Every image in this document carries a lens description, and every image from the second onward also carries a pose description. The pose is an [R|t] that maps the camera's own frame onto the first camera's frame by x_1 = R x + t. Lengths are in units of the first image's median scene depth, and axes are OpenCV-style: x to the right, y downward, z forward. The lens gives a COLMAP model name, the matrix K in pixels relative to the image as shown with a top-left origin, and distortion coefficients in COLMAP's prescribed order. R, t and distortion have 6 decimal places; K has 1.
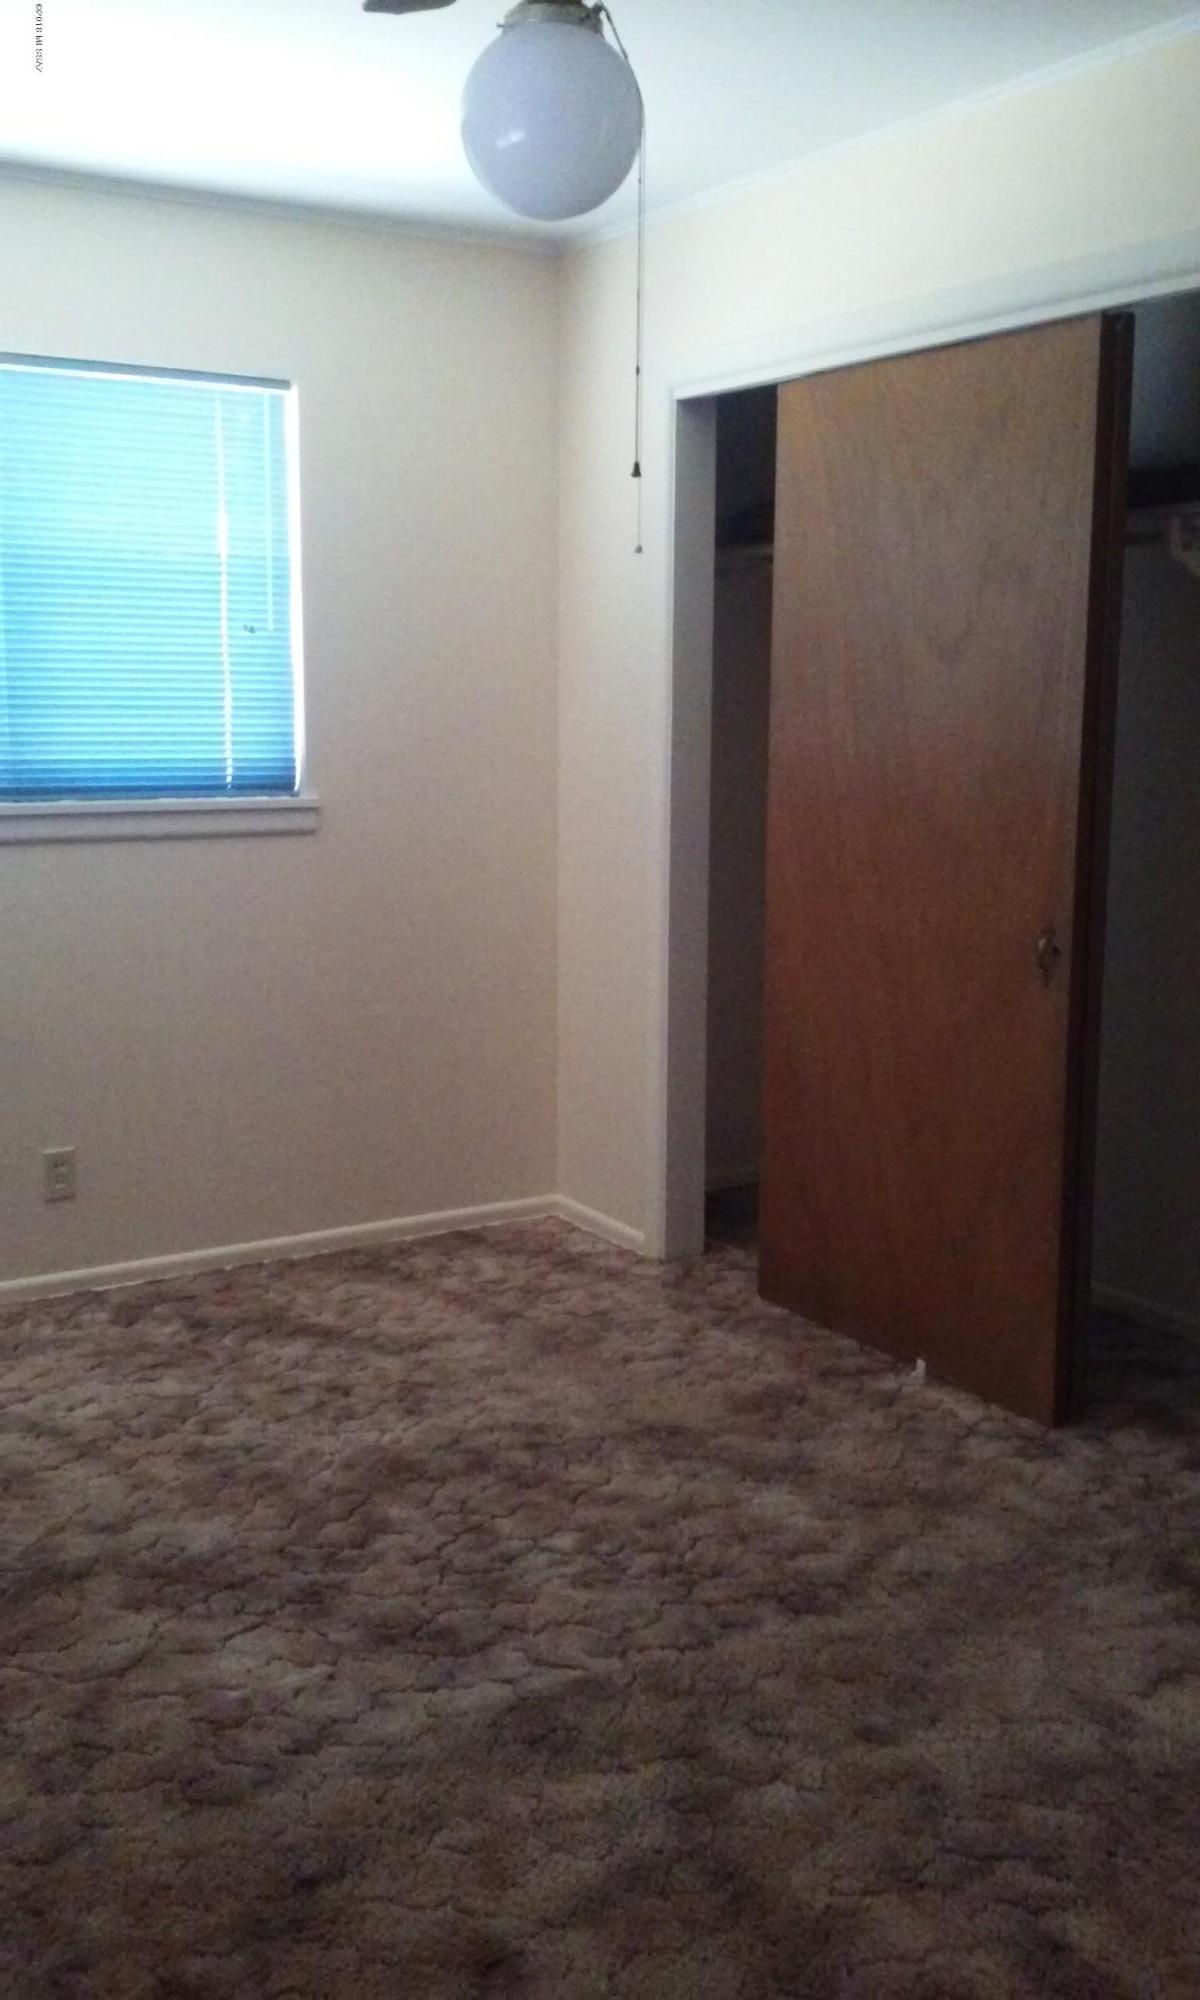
lens RADIAL K [[1939.7, 0, 600.0], [0, 1939.7, 1000.0], [0, 0, 1]] dist [0.085160, -0.222970]
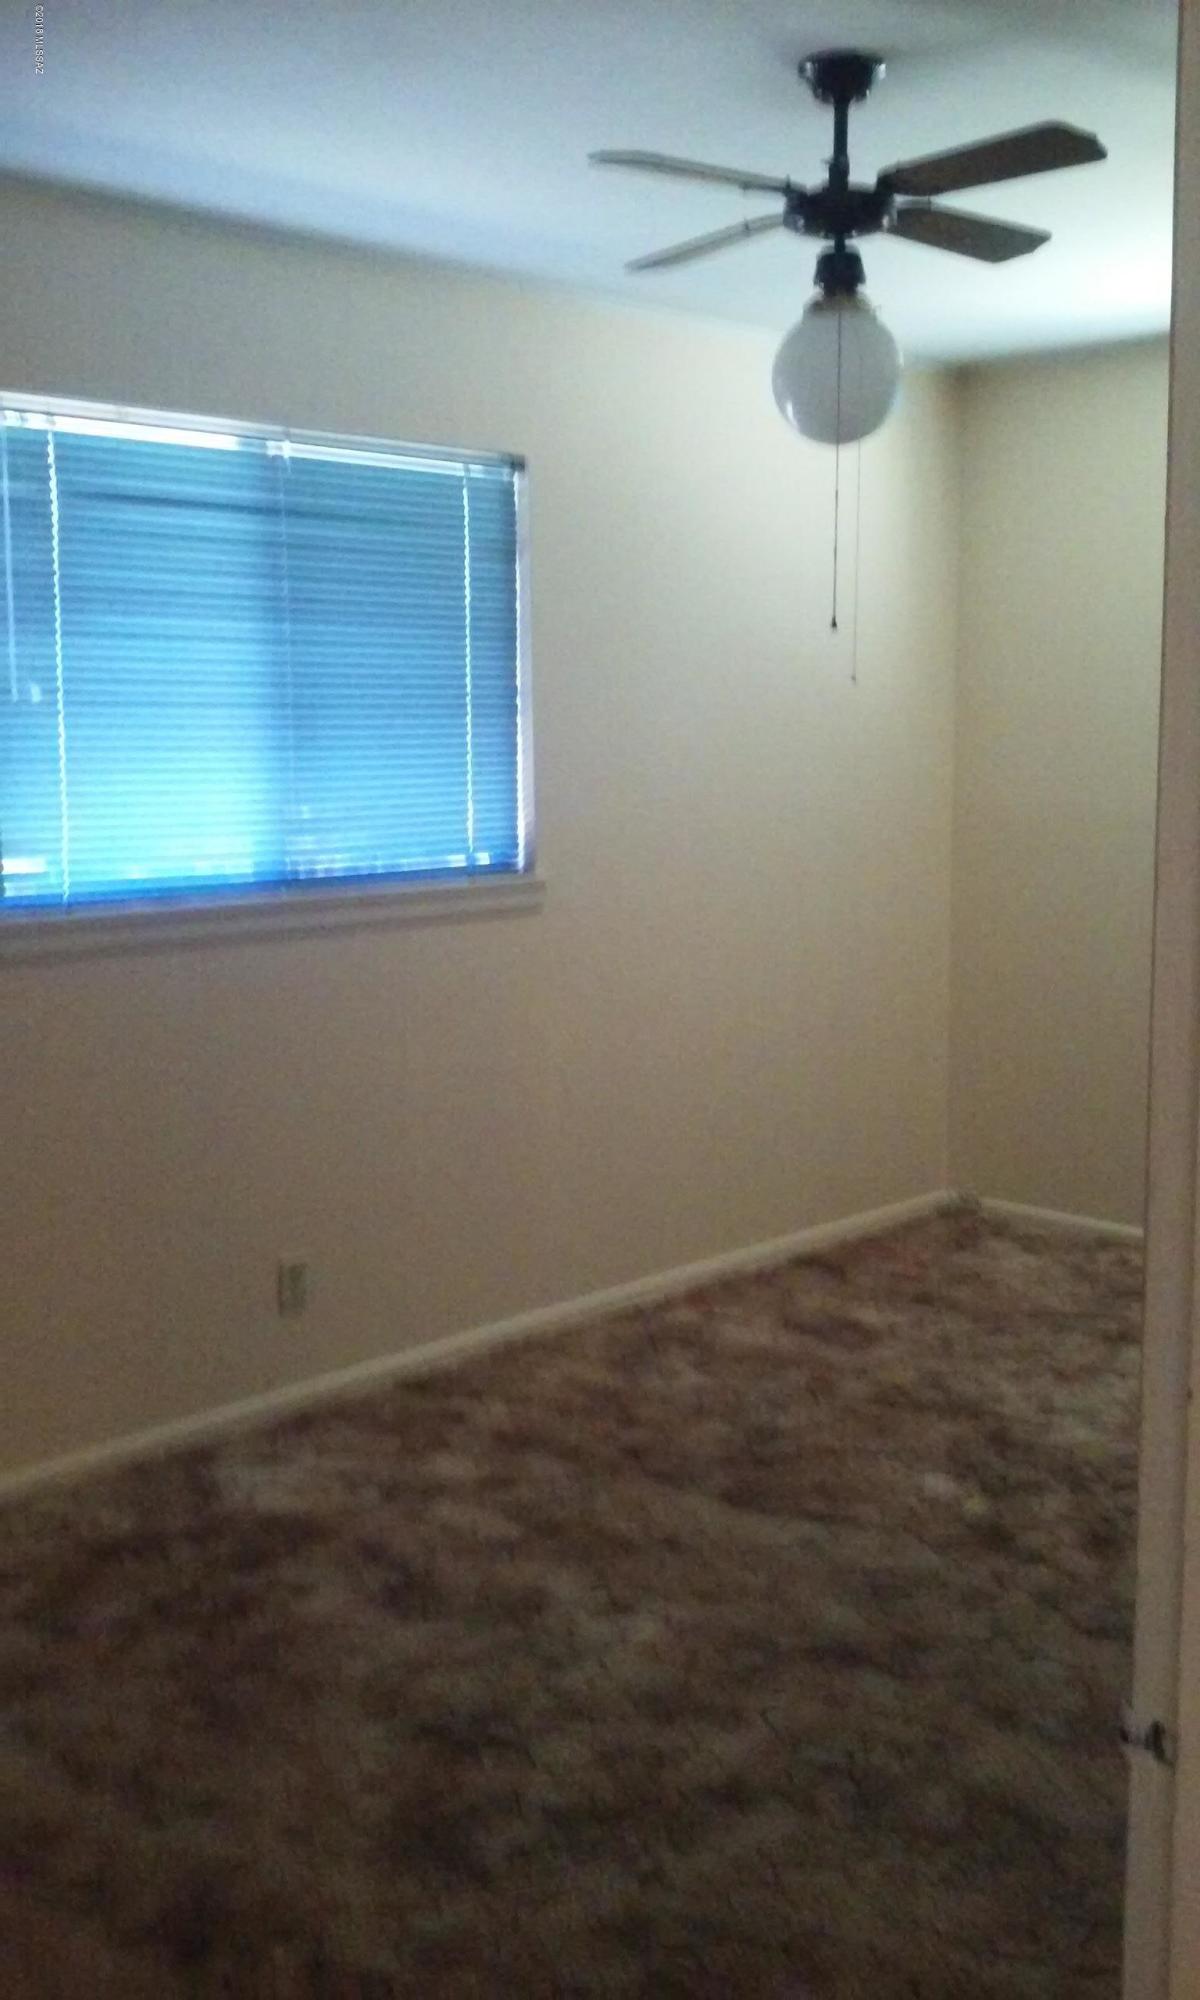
lens RADIAL K [[1939.7, 0, 600.0], [0, 1939.7, 1000.0], [0, 0, 1]] dist [0.085160, -0.222970]
pose [[0.196128, 0.127852, -0.972208, 1.126941], [-0.146582, 0.984146, 0.099852, -0.104300], [0.969561, 0.122925, 0.211759, 0.490715]]
